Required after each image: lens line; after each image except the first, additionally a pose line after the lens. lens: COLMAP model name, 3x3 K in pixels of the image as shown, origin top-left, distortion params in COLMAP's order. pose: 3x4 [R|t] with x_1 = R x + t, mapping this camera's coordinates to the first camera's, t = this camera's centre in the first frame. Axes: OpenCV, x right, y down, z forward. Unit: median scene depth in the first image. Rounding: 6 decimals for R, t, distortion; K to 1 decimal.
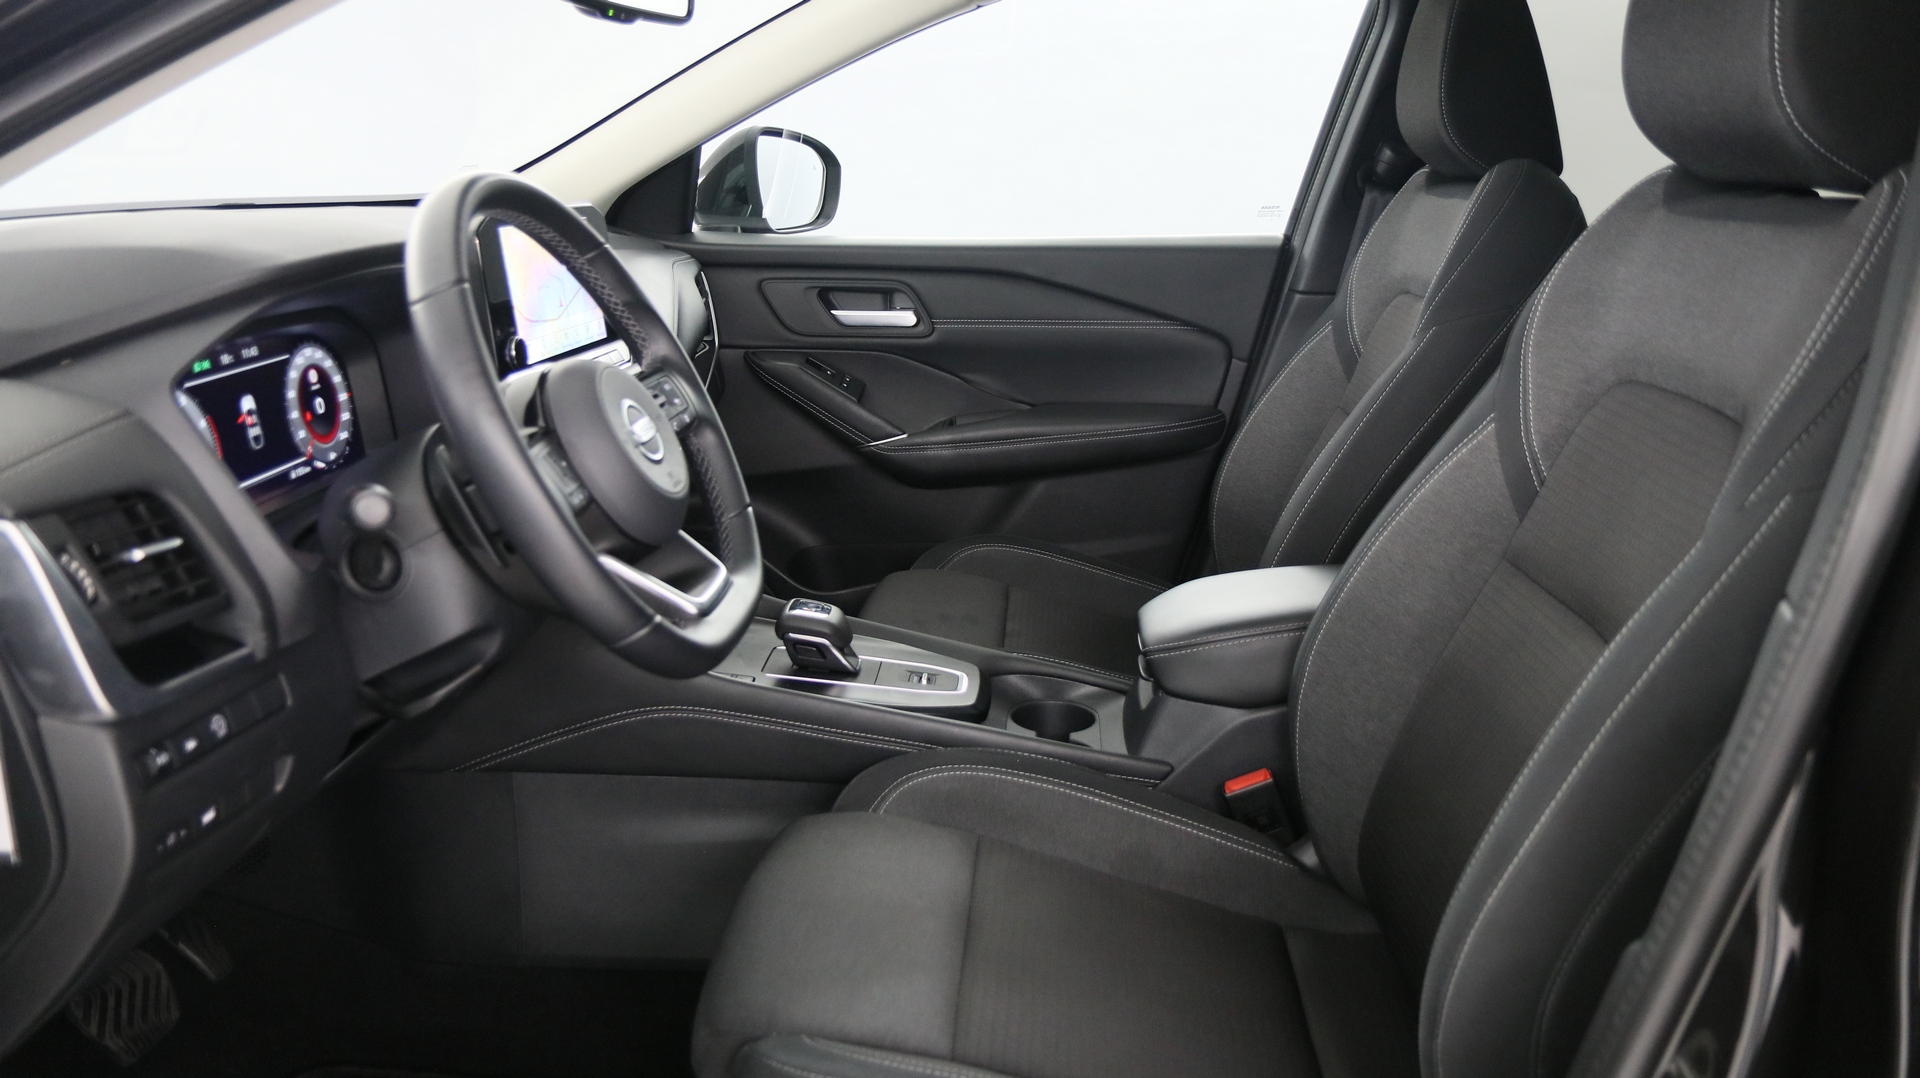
lens RADIAL K [[1463.5, 0, 968.2], [0, 1463.5, 533.0], [0, 0, 1]] dist [-0.026250, 0.015399]
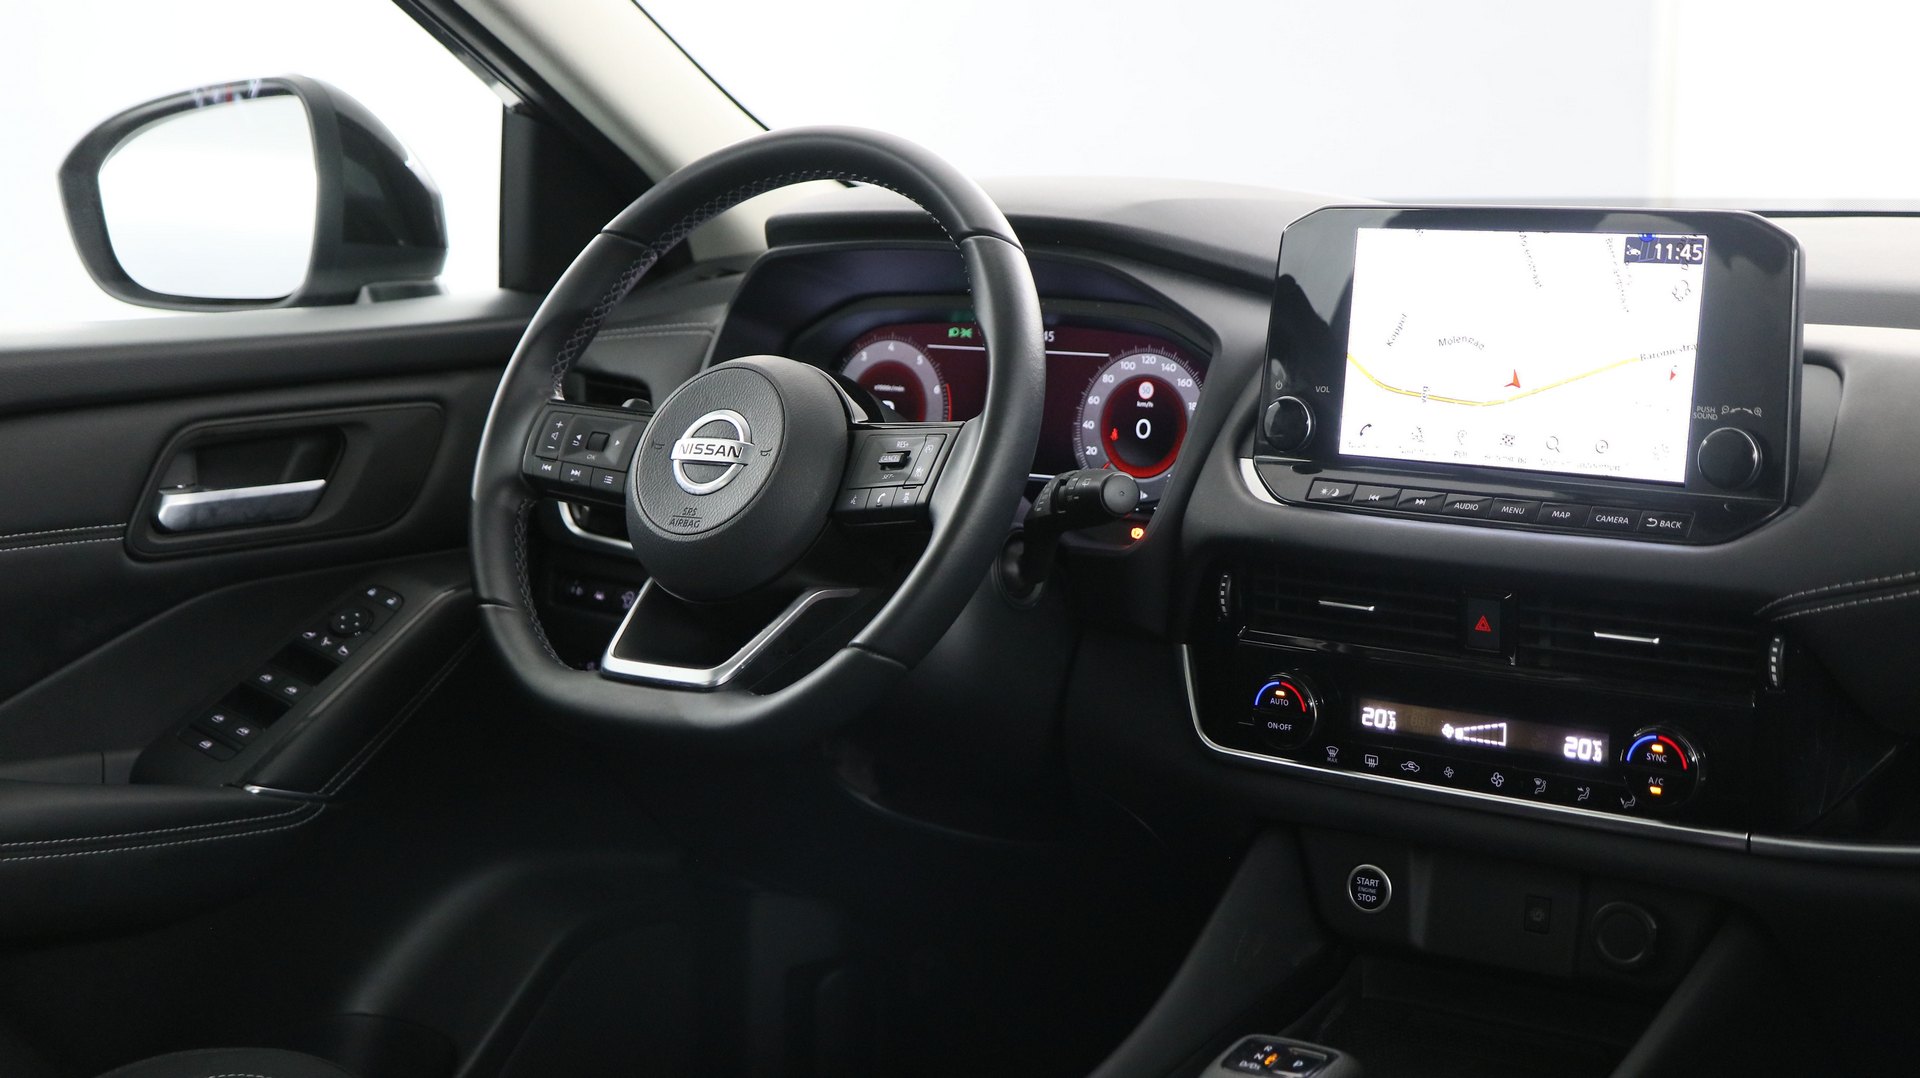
lens RADIAL K [[2828.4, 0, 966.4], [0, 2828.4, 558.0], [0, 0, 1]] dist [-0.004889, 0.000000]
pose [[-0.543858, 0.111874, -0.831687, 0.712919], [-0.222463, 0.936395, 0.271432, -0.336096], [0.809153, 0.332640, -0.484378, 1.367614]]
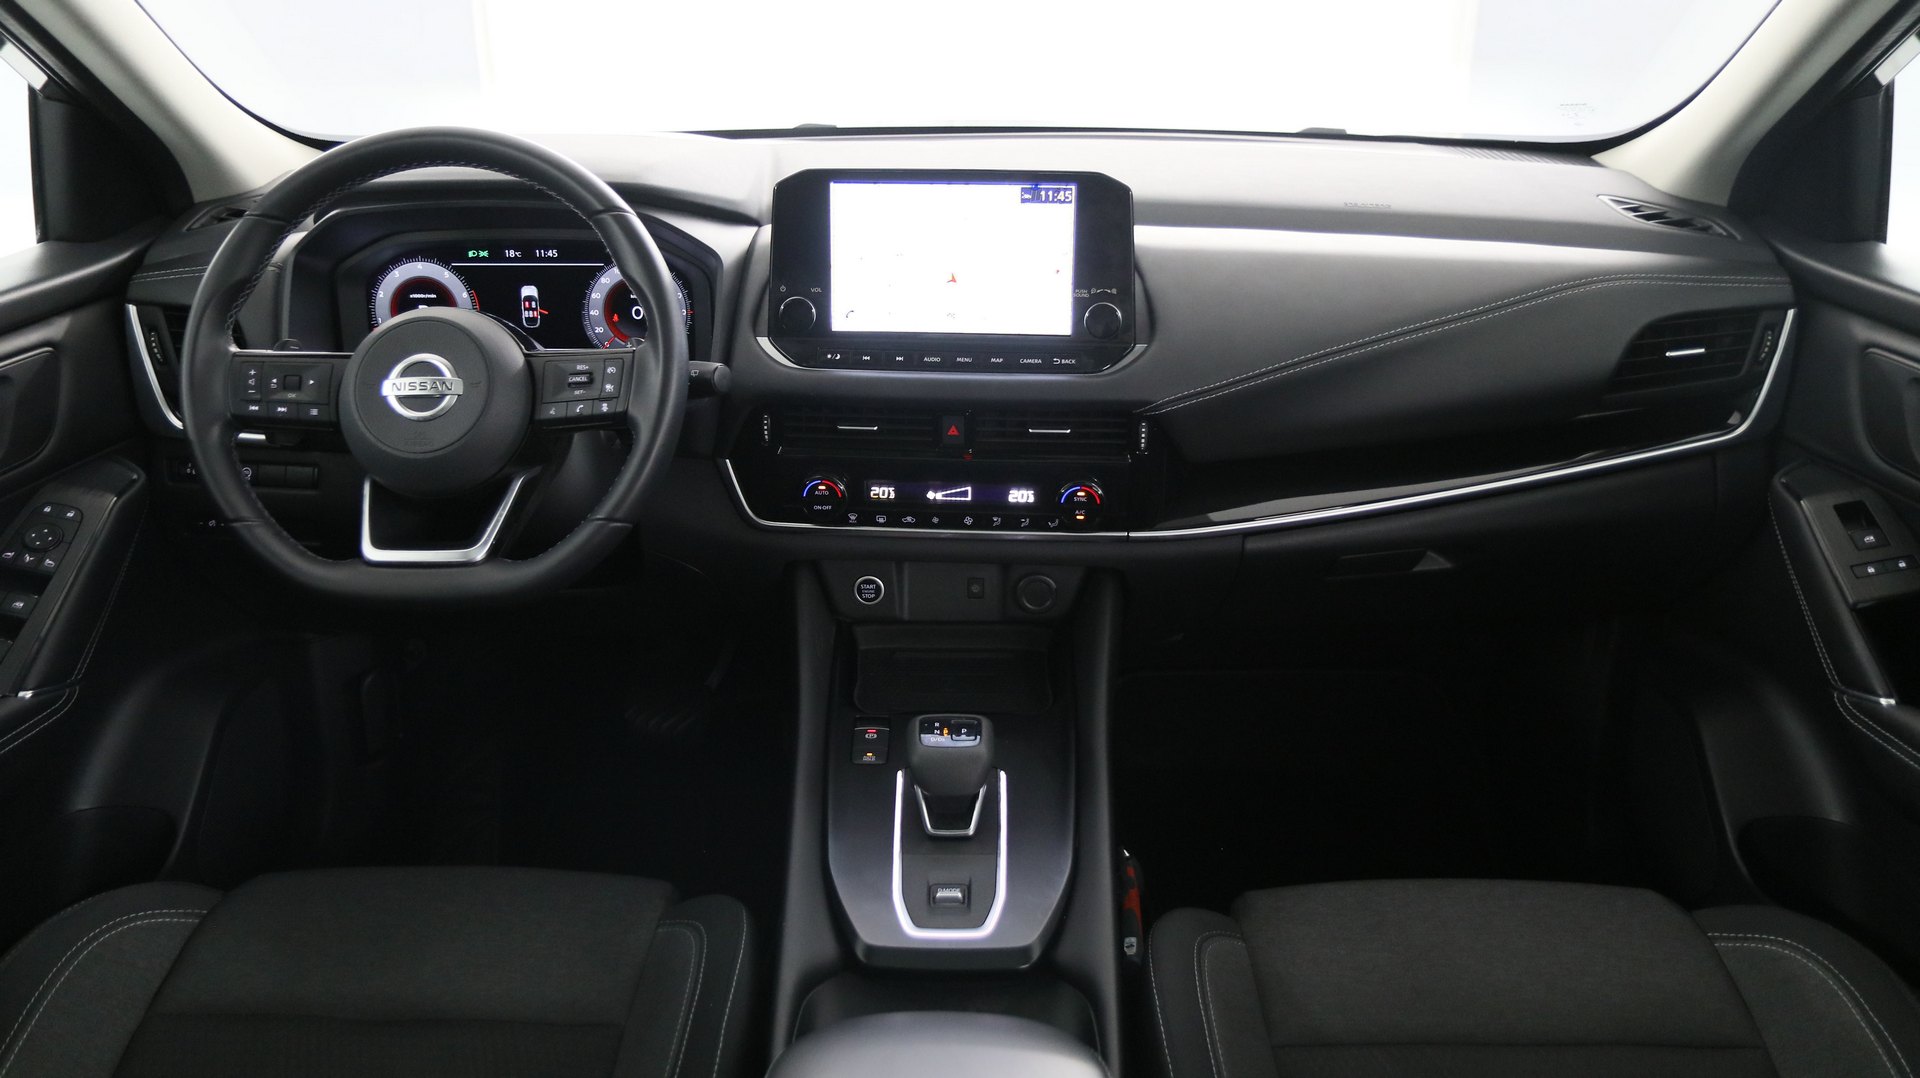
lens RADIAL K [[1463.5, 0, 949.5], [0, 1463.5, 553.8], [0, 0, 1]] dist [-0.026250, 0.015399]
pose [[0.043355, 0.353443, -0.934451, 0.601907], [-0.257856, 0.907599, 0.331323, -0.298653], [0.965210, 0.226589, 0.130487, 0.922180]]
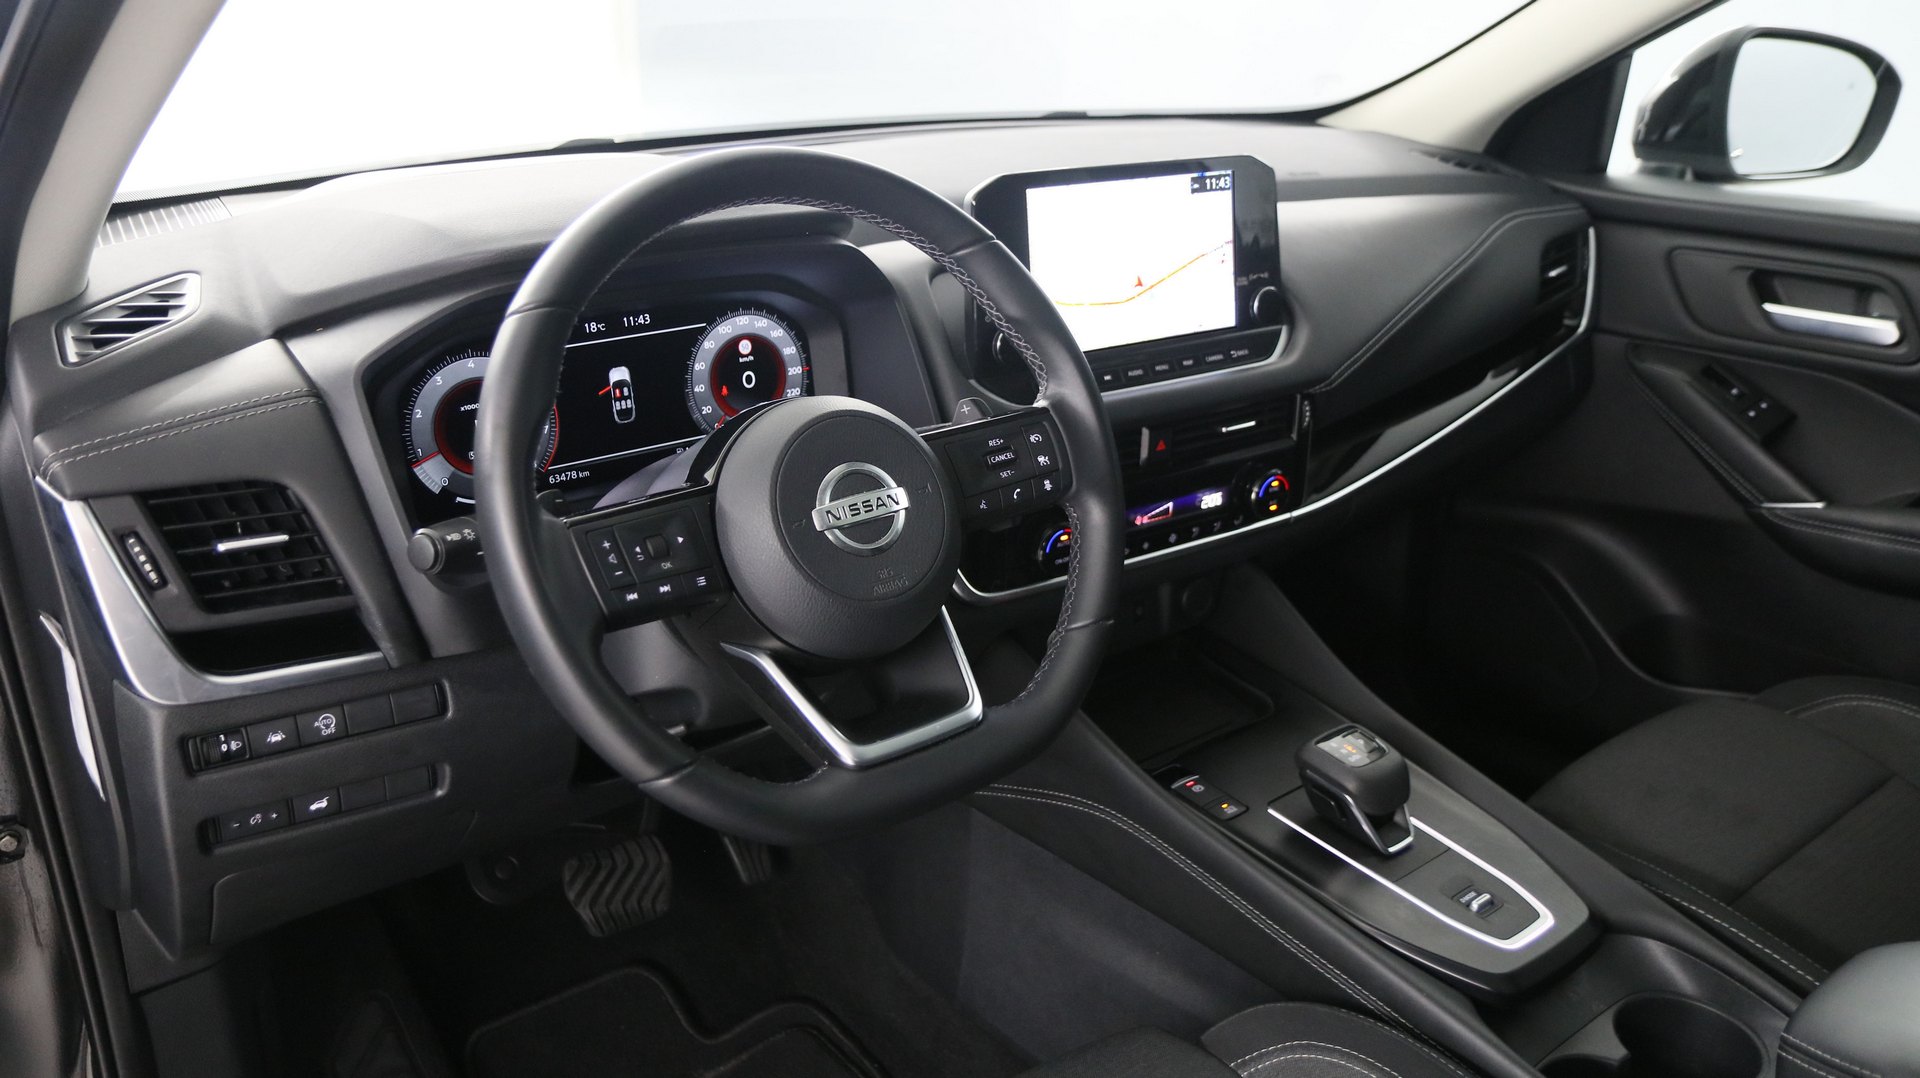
lens RADIAL K [[1463.5, 0, 957.3], [0, 1463.5, 530.8], [0, 0, 1]] dist [-0.026250, 0.015399]
pose [[0.665614, 0.253705, -0.701849, 0.253876], [-0.188232, 0.967110, 0.171078, -0.144361], [0.722169, 0.018238, 0.691477, 0.374290]]
